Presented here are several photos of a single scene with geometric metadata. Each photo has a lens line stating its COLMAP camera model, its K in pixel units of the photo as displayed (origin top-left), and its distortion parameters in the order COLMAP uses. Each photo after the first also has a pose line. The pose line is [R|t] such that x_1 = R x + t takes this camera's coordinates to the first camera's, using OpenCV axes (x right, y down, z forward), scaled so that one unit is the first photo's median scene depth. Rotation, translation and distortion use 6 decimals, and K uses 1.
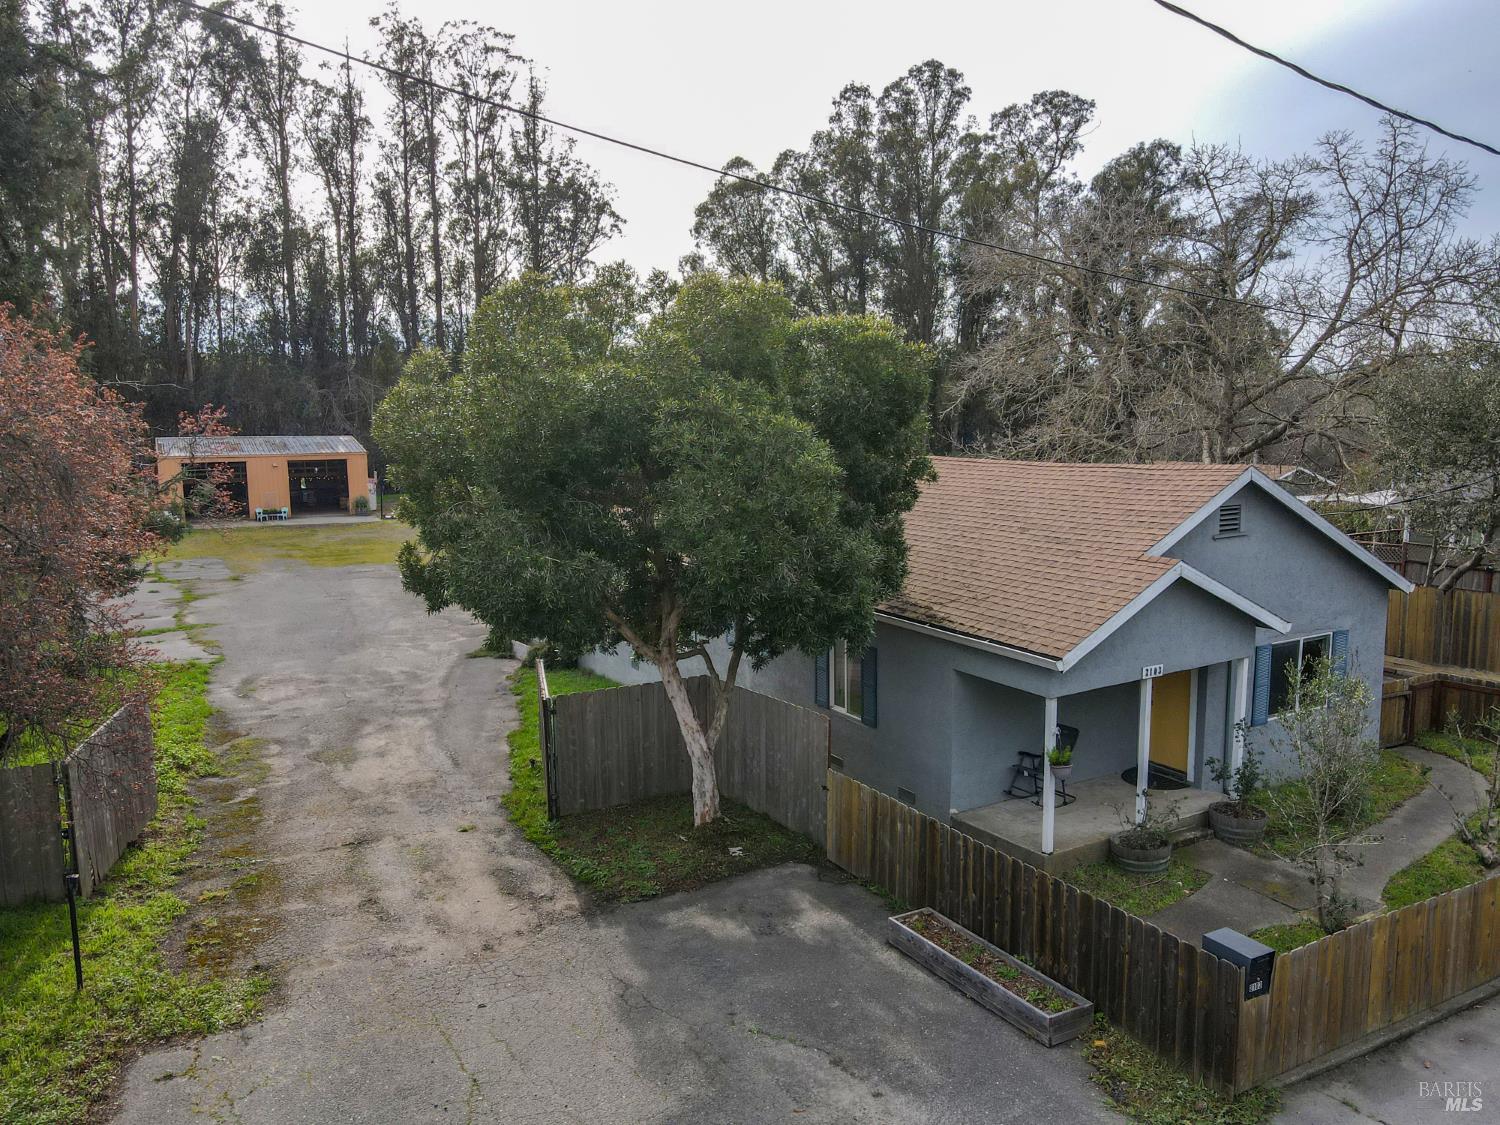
lens RADIAL K [[1105.3, 0, 743.6], [0, 1105.3, 563.3], [0, 0, 1]] dist [0.001905, 0.042169]
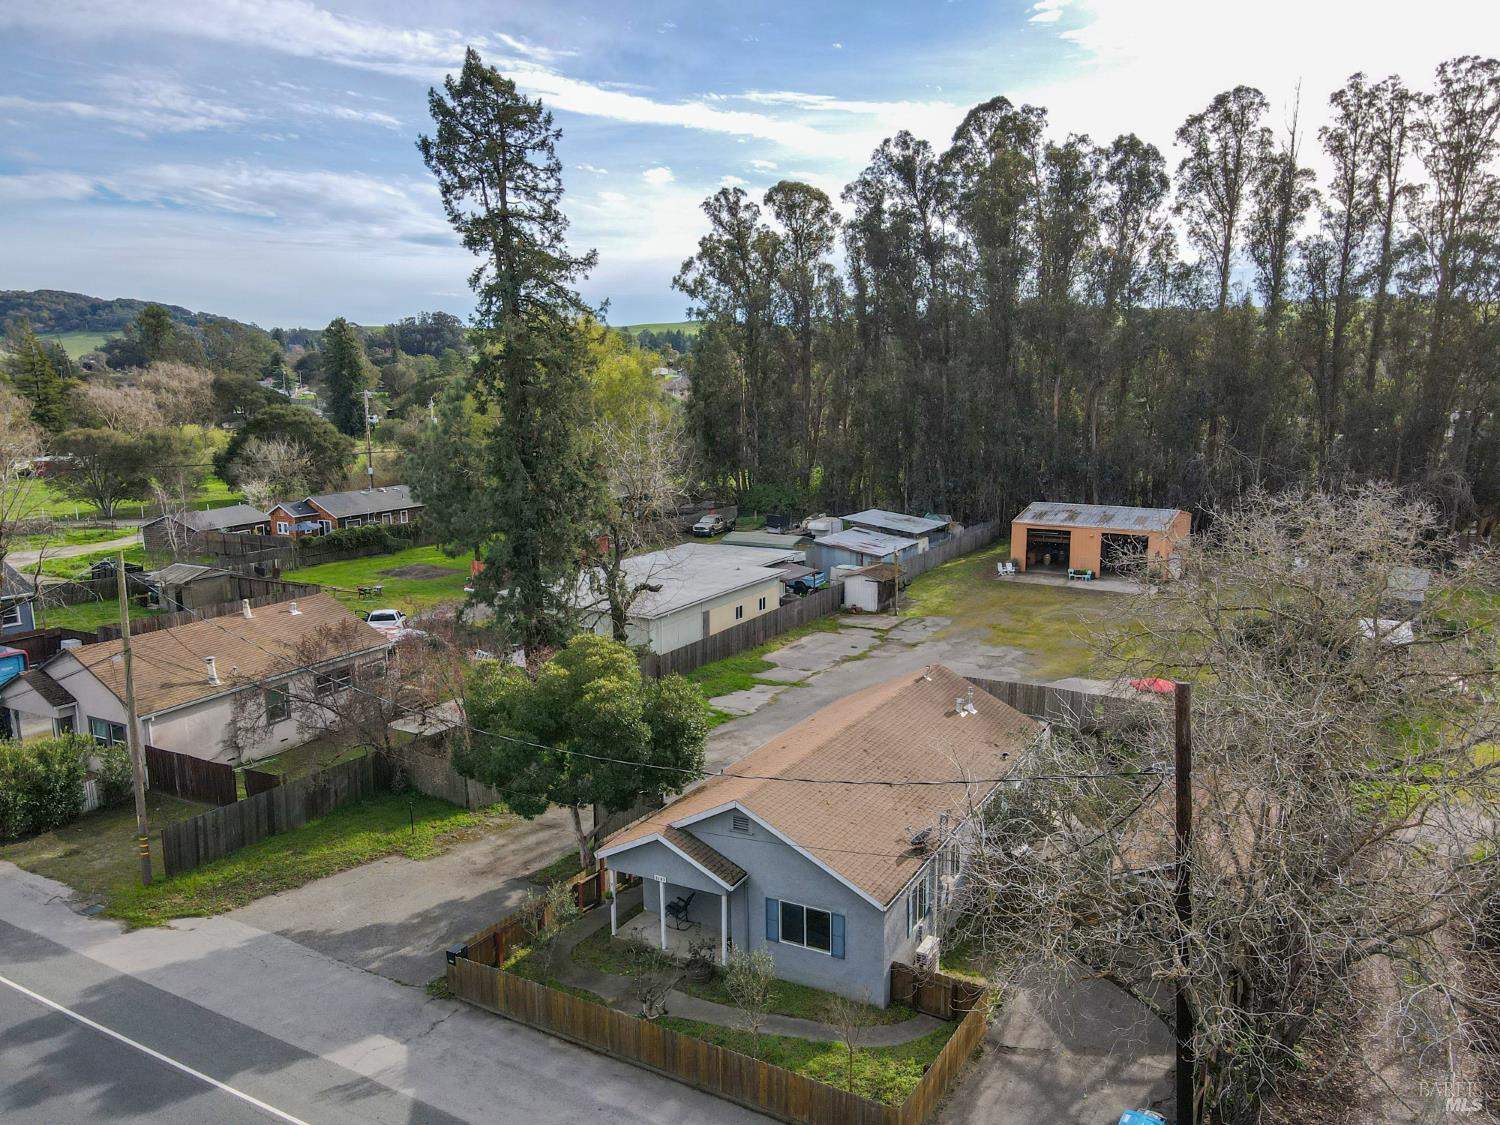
lens RADIAL K [[1105.3, 0, 743.6], [0, 1105.3, 563.3], [0, 0, 1]] dist [0.001905, 0.042169]
pose [[0.523819, 0.150066, -0.838507, 0.433053], [-0.112612, 0.987920, 0.106457, -0.149064], [0.844353, 0.038662, 0.534391, 0.000378]]
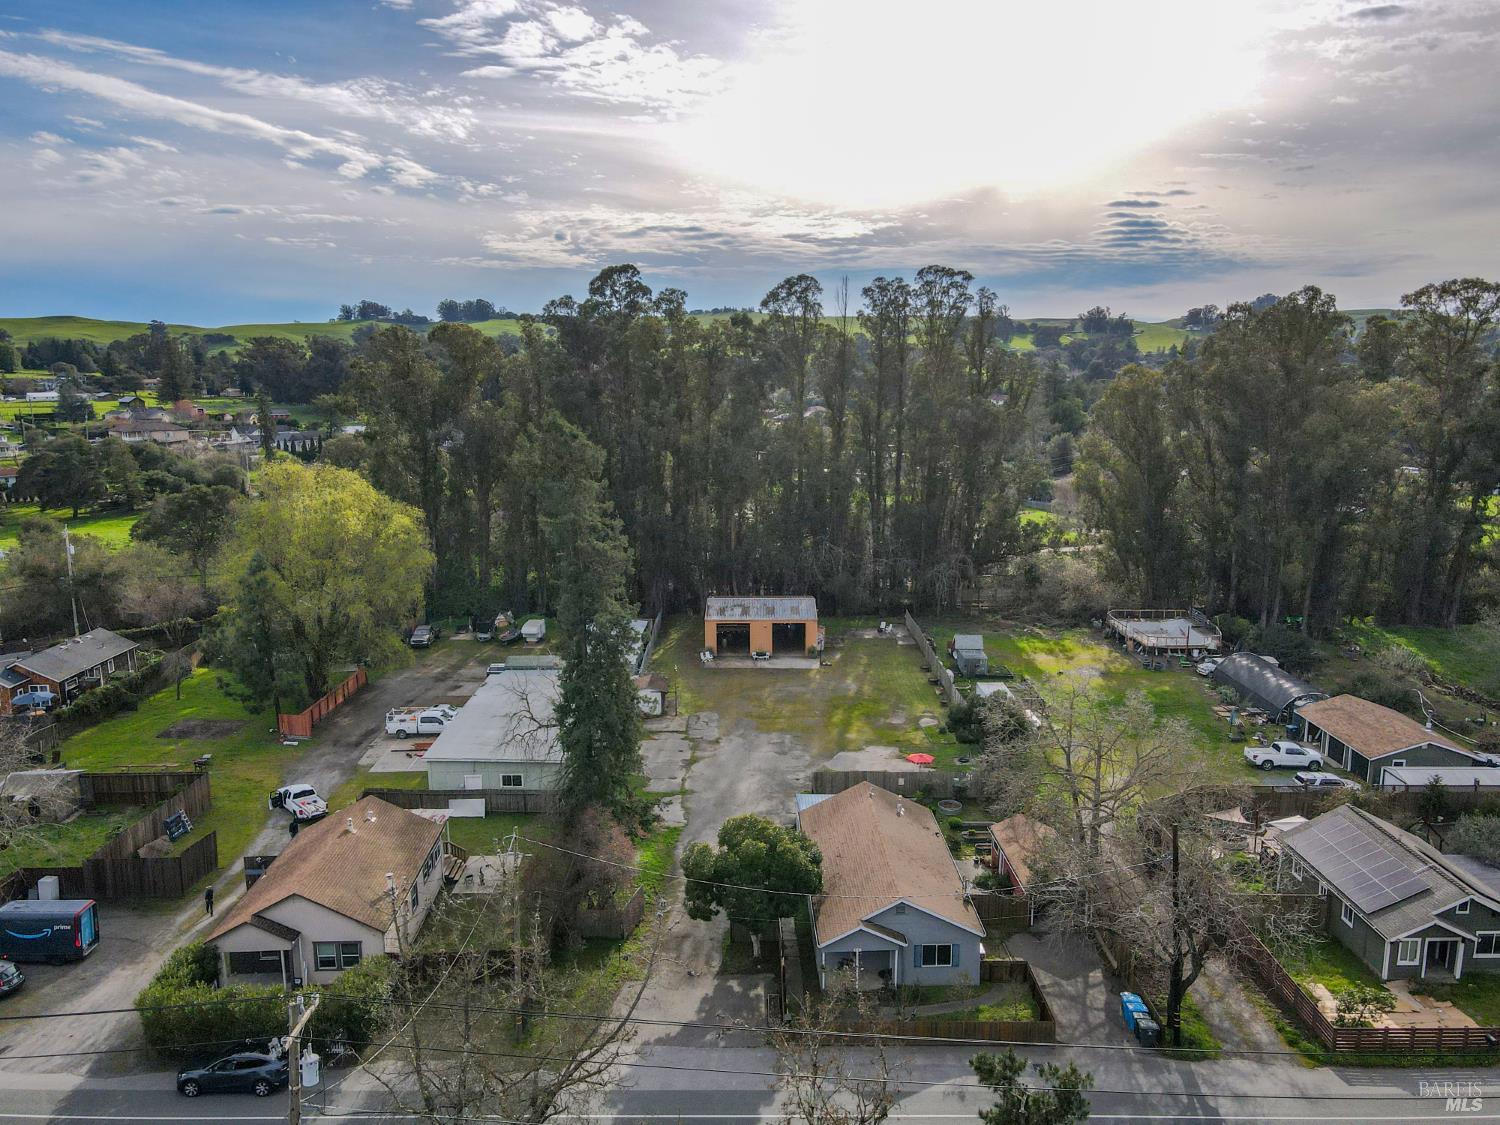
lens RADIAL K [[1105.3, 0, 743.6], [0, 1105.3, 563.3], [0, 0, 1]] dist [0.001905, 0.042169]
pose [[0.874708, 0.086241, -0.476916, 0.347908], [-0.066138, 0.996075, 0.058817, -0.285216], [0.480117, -0.019905, 0.876979, -0.497365]]
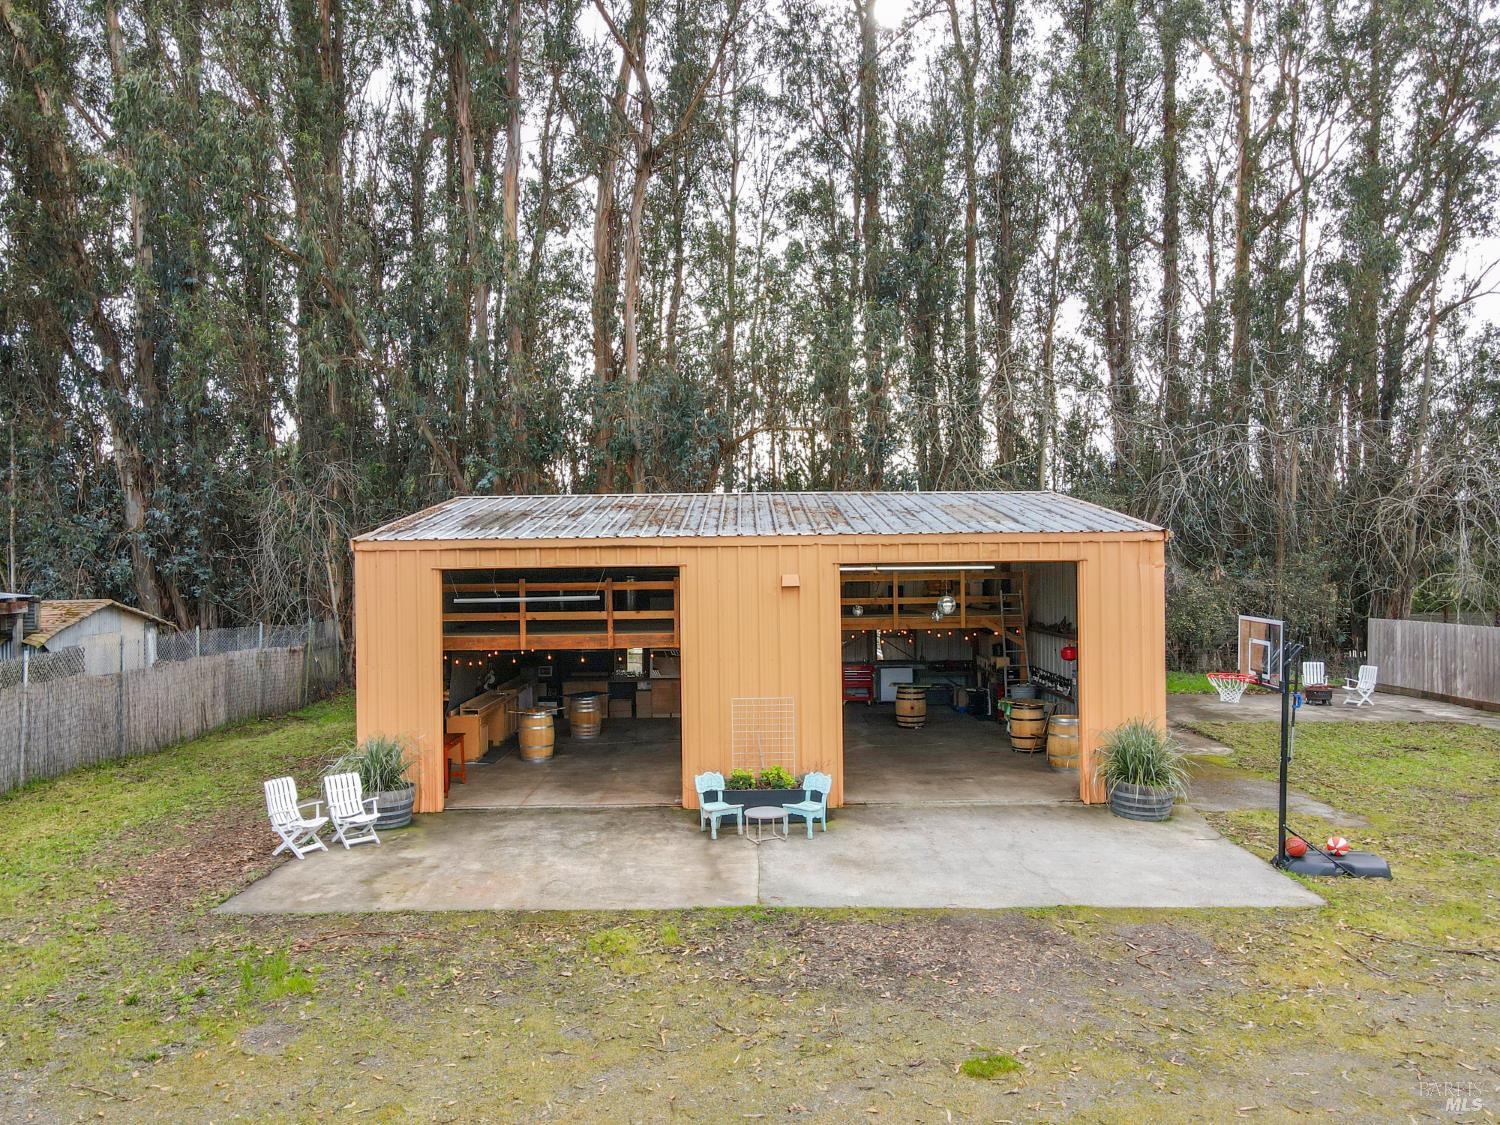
lens RADIAL K [[1105.3, 0, 743.6], [0, 1105.3, 563.3], [0, 0, 1]] dist [0.001905, 0.042169]
pose [[0.885927, -0.000518, -0.463824, -0.330434], [-0.058491, 0.991891, -0.112829, -0.066368], [0.460122, 0.127088, 0.878713, 0.806261]]
